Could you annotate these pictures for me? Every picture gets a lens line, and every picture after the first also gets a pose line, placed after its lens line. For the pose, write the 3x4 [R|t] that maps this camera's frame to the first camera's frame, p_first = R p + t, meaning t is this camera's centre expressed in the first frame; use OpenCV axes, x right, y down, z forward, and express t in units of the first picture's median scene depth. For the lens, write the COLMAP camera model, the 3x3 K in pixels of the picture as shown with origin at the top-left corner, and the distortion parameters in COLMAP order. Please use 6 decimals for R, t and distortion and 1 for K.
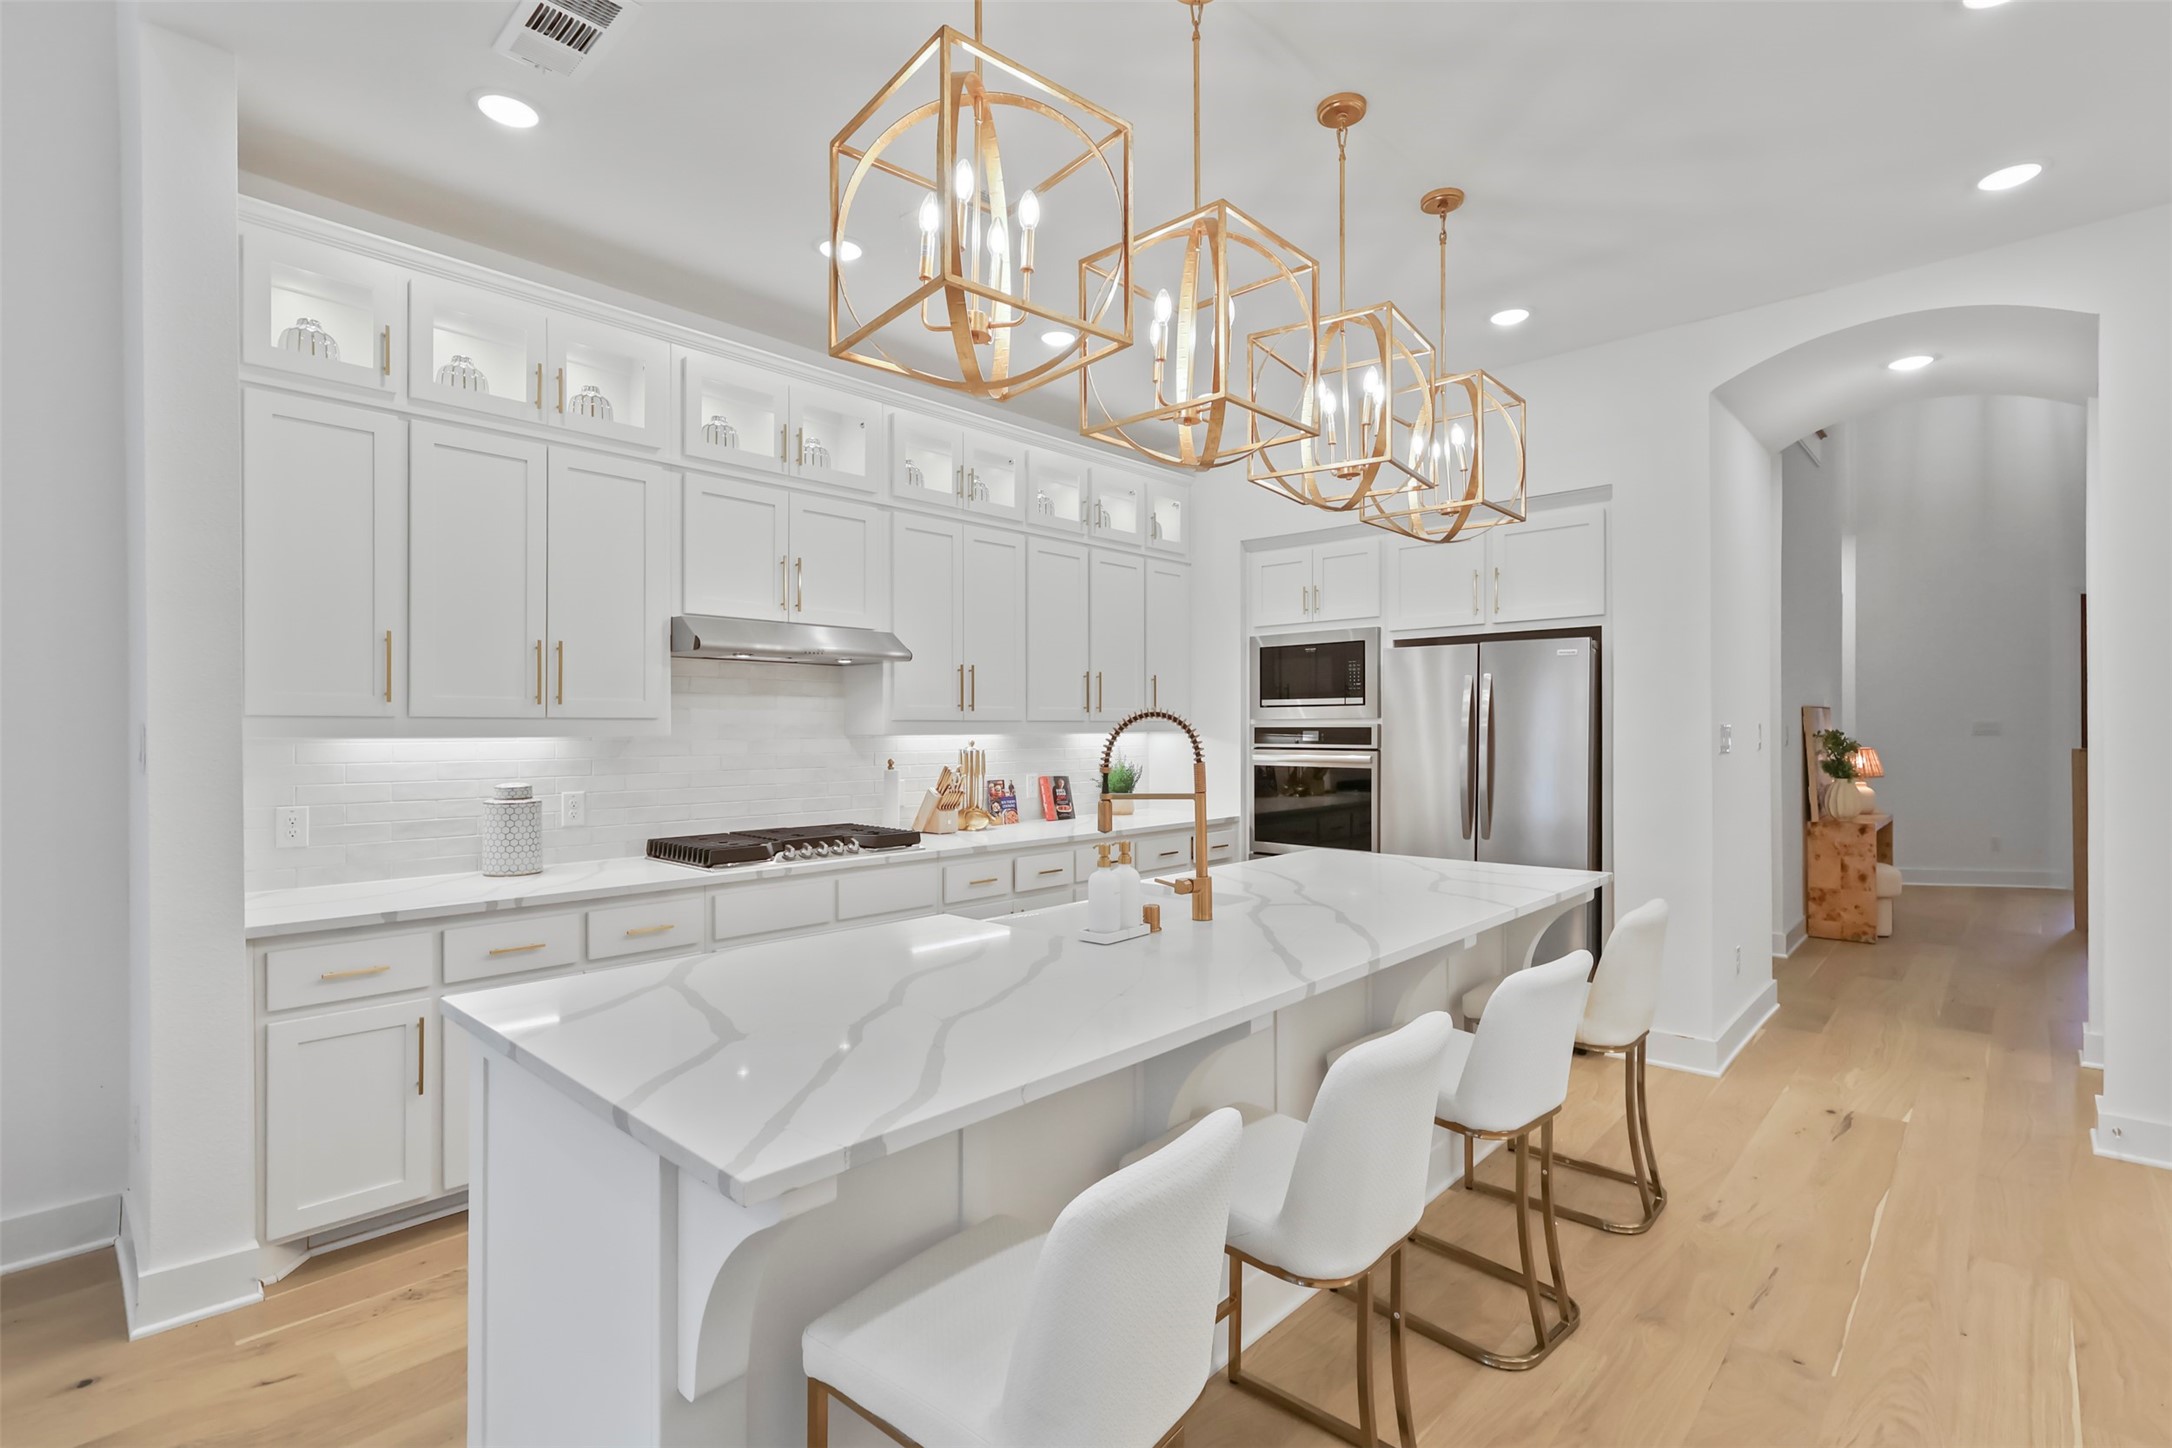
lens RADIAL K [[1004.0, 0, 1074.8], [0, 1004.0, 731.0], [0, 0, 1]] dist [-0.001829, 0.000041]
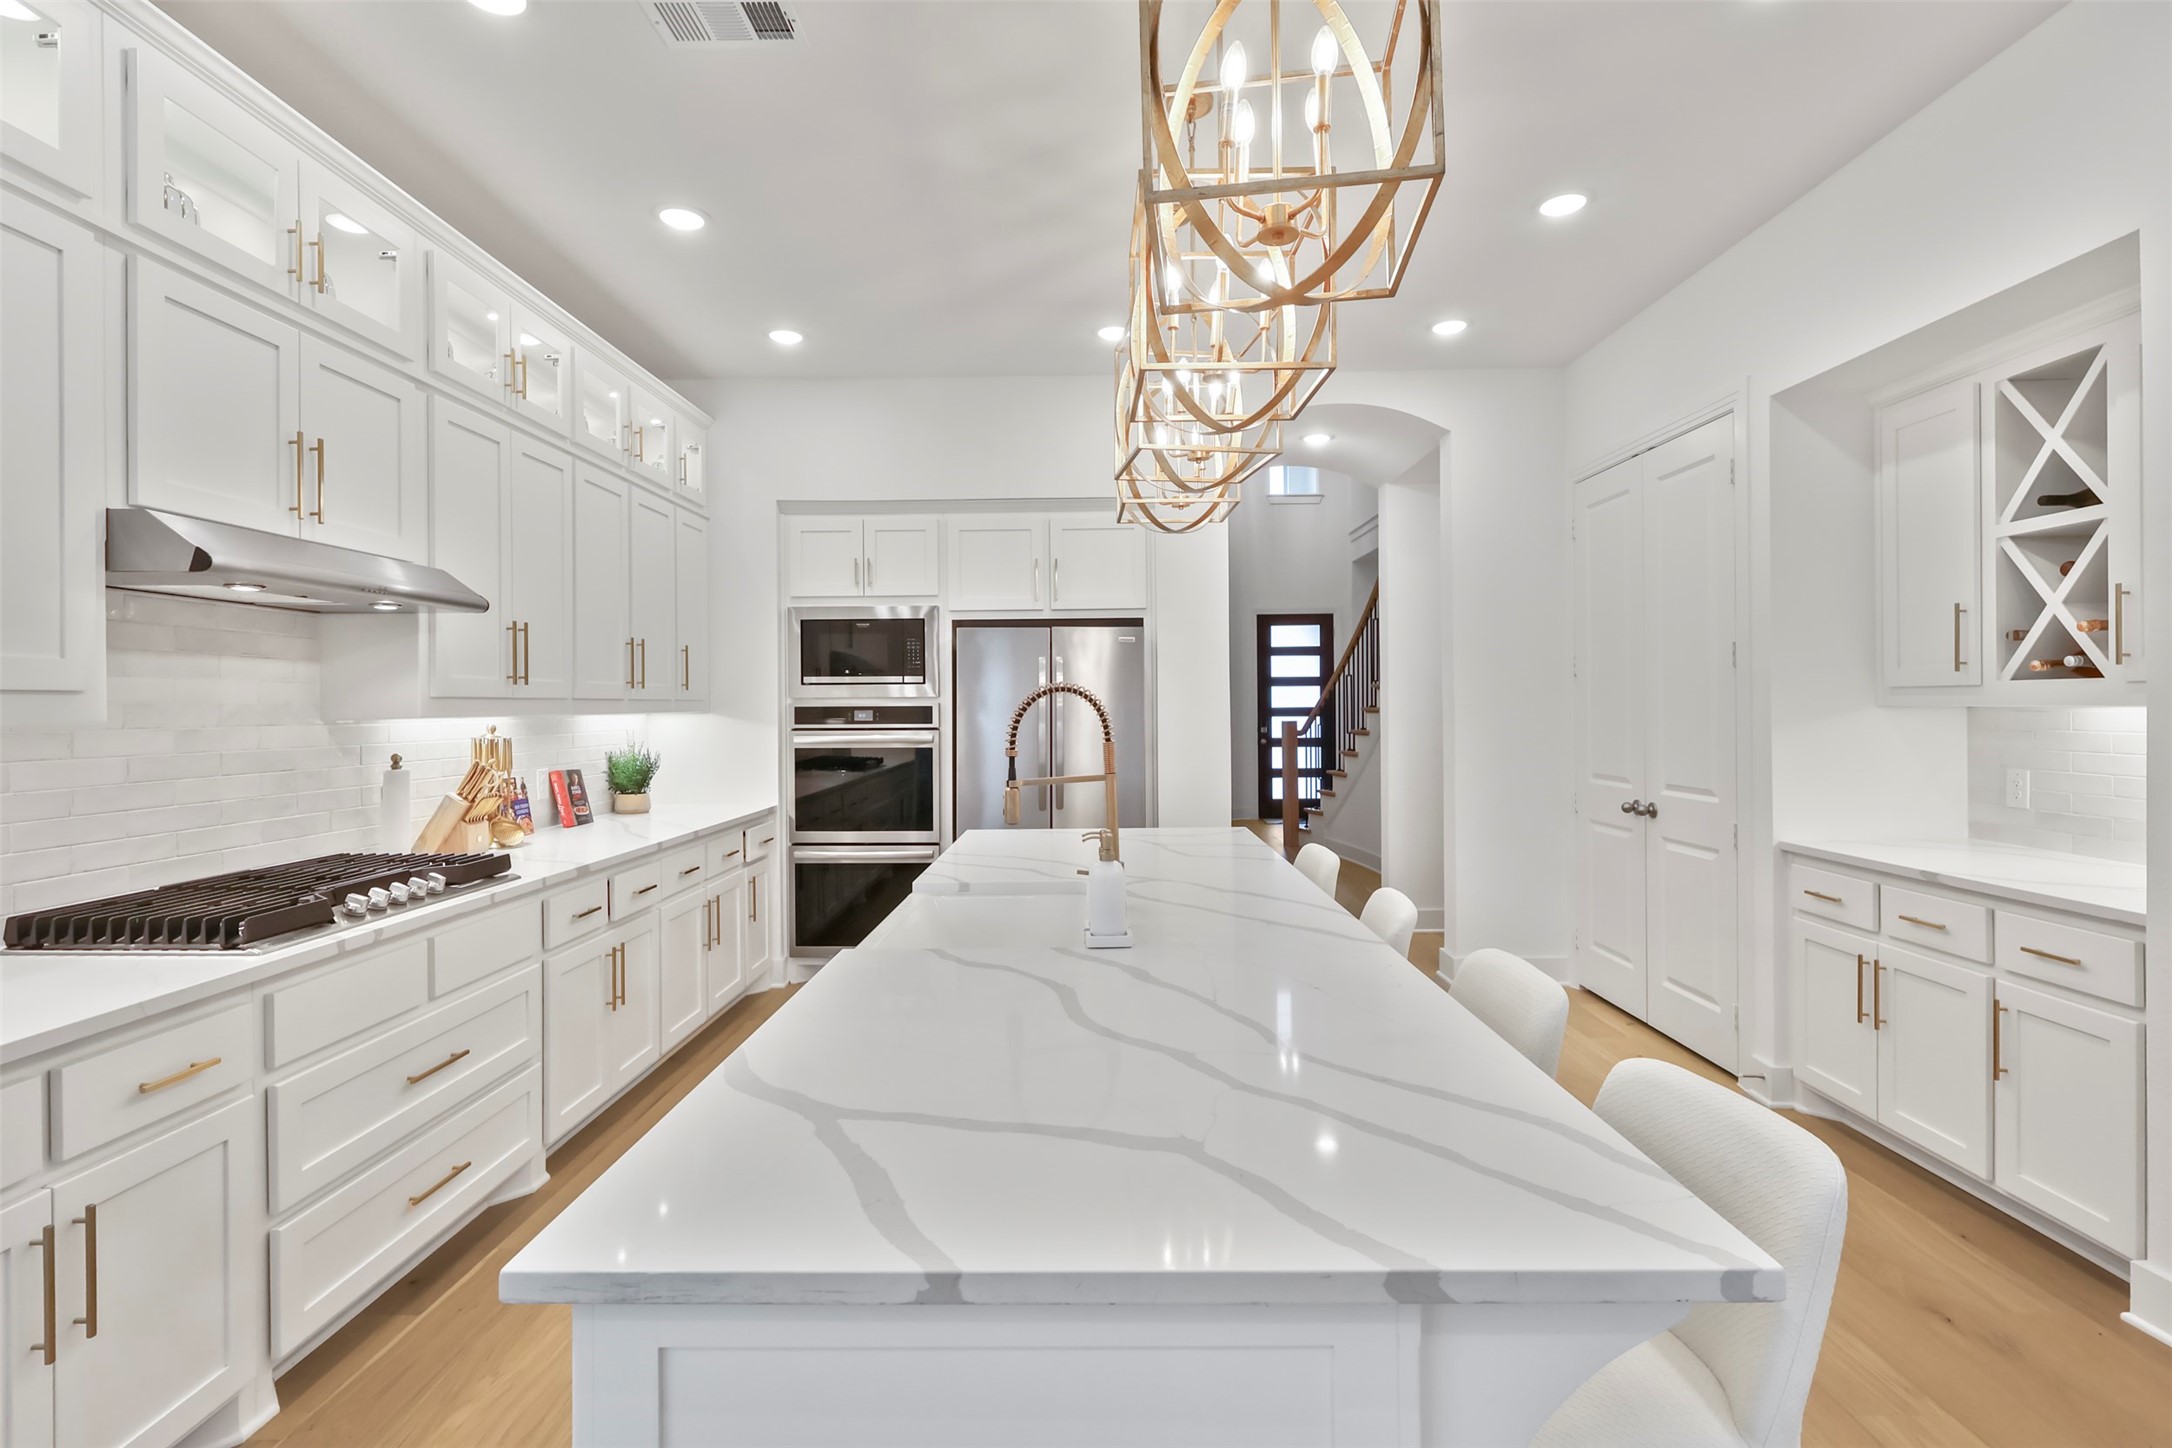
lens RADIAL K [[1008.3, 0, 1069.4], [0, 1008.3, 713.0], [0, 0, 1]] dist [-0.000009, -0.000440]
pose [[0.744534, -0.006476, 0.667553, -0.274154], [0.005896, 0.999978, 0.003126, 0.000656], [-0.667558, 0.001608, 0.744556, 0.168042]]
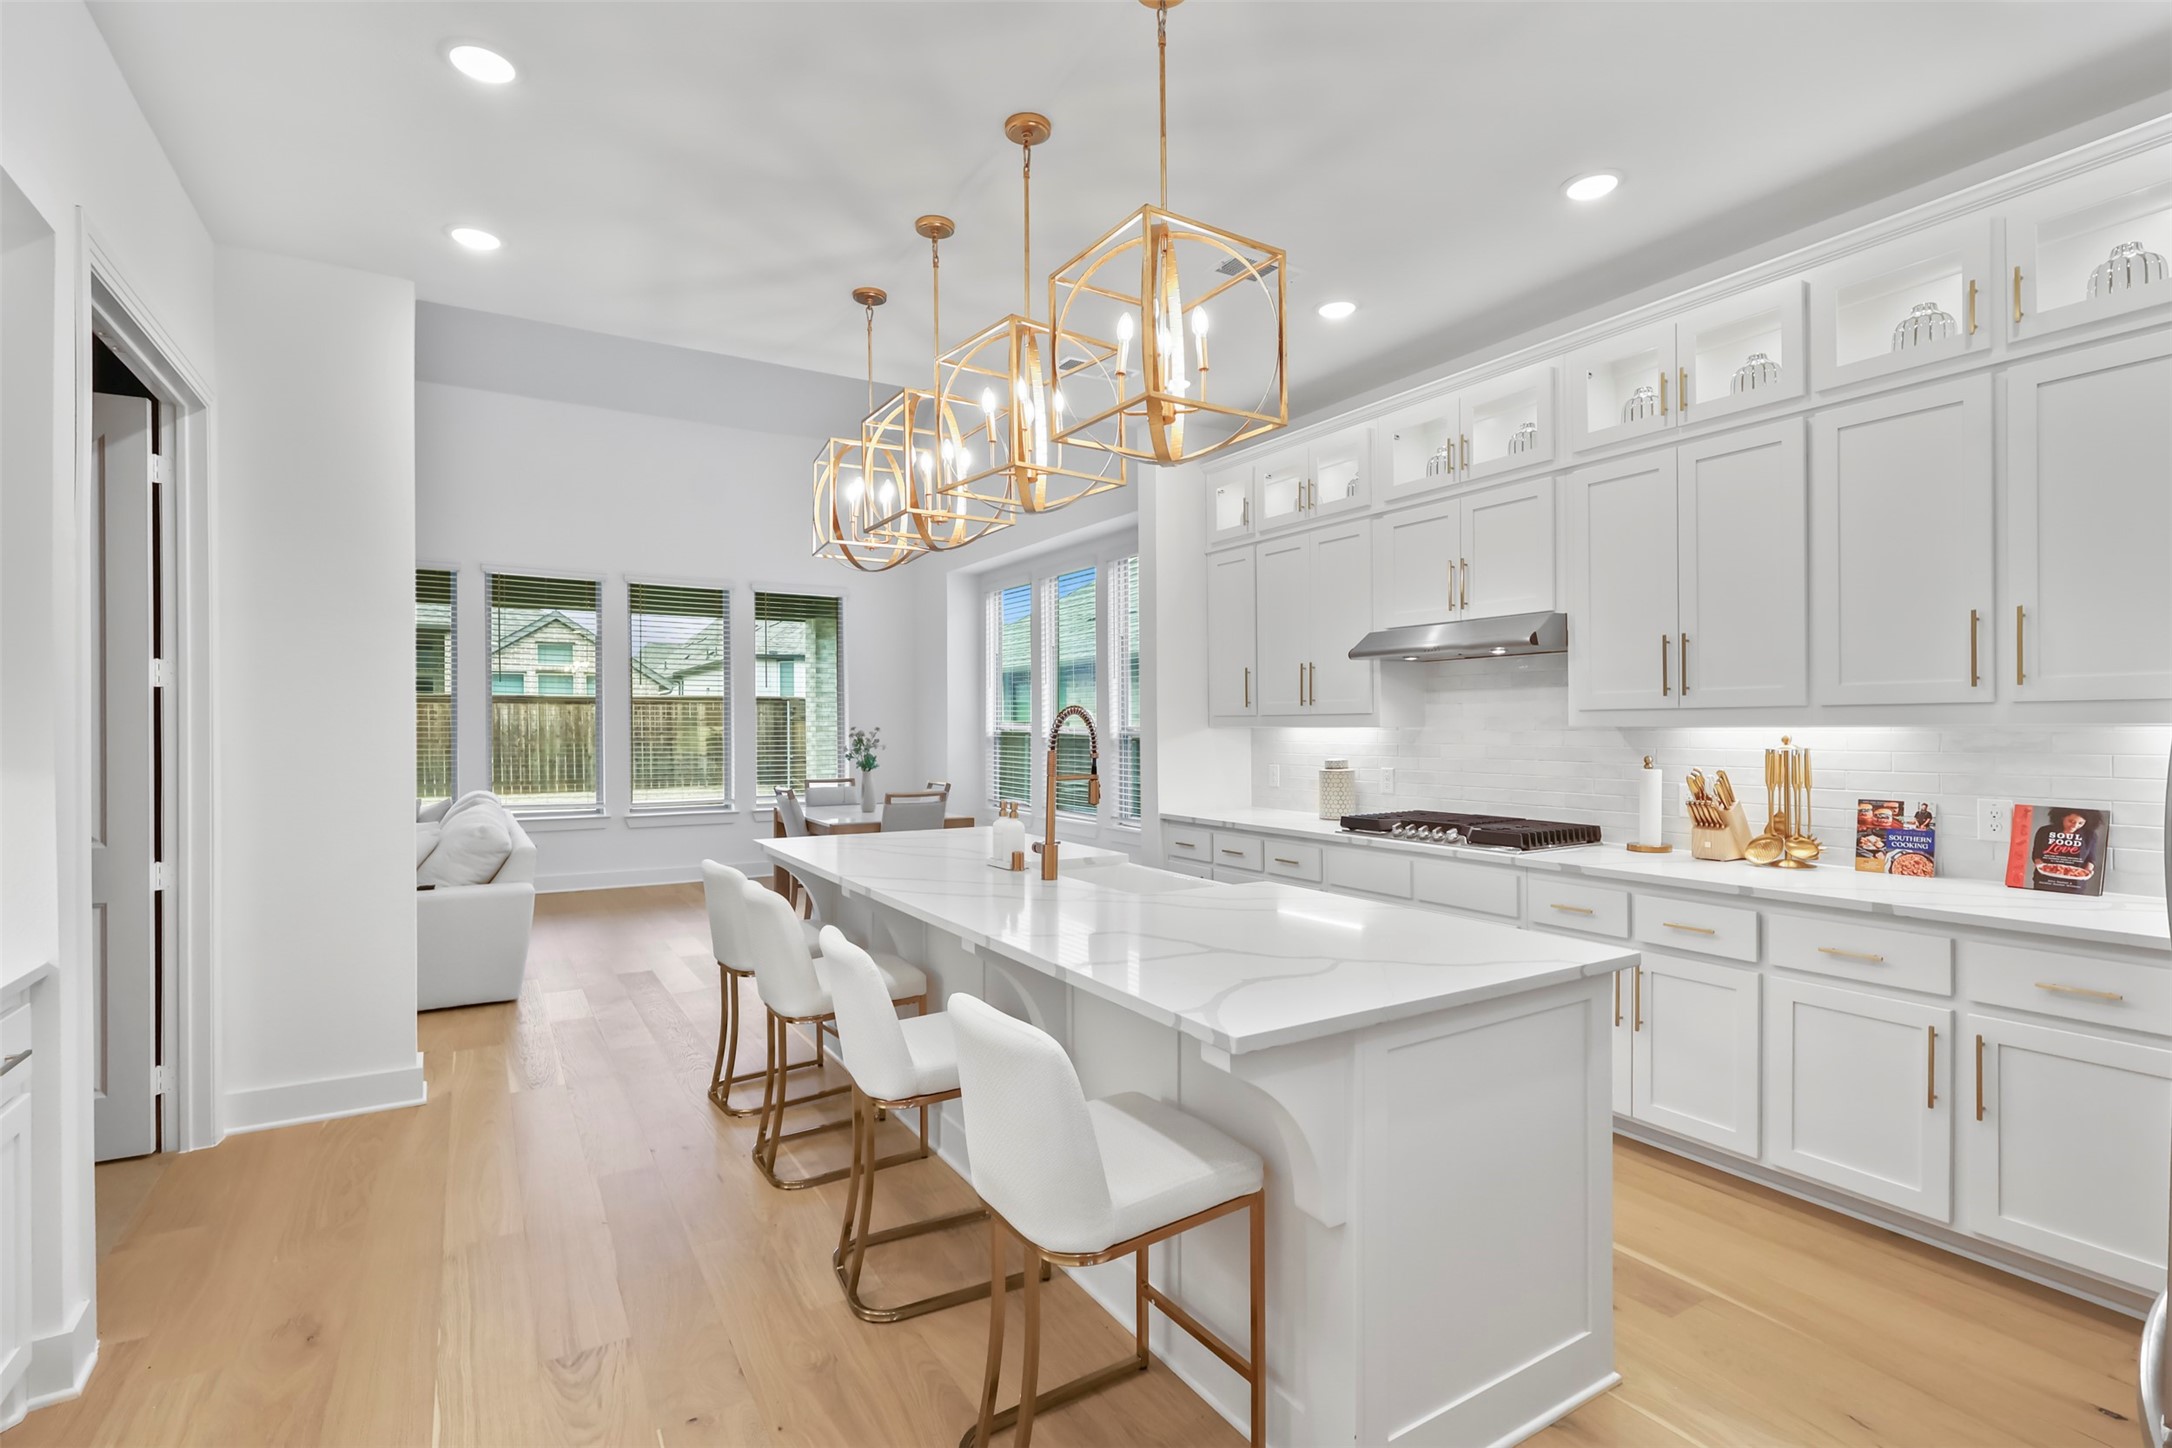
lens RADIAL K [[1011.5, 0, 1086.0], [0, 1011.5, 724.0], [0, 0, 1]] dist [-0.000862, -0.000071]
pose [[-0.268071, 0.002229, -0.963397, 0.673275], [0.005366, 0.999985, 0.000821, -0.001507], [0.963384, -0.004950, -0.268079, 0.710929]]
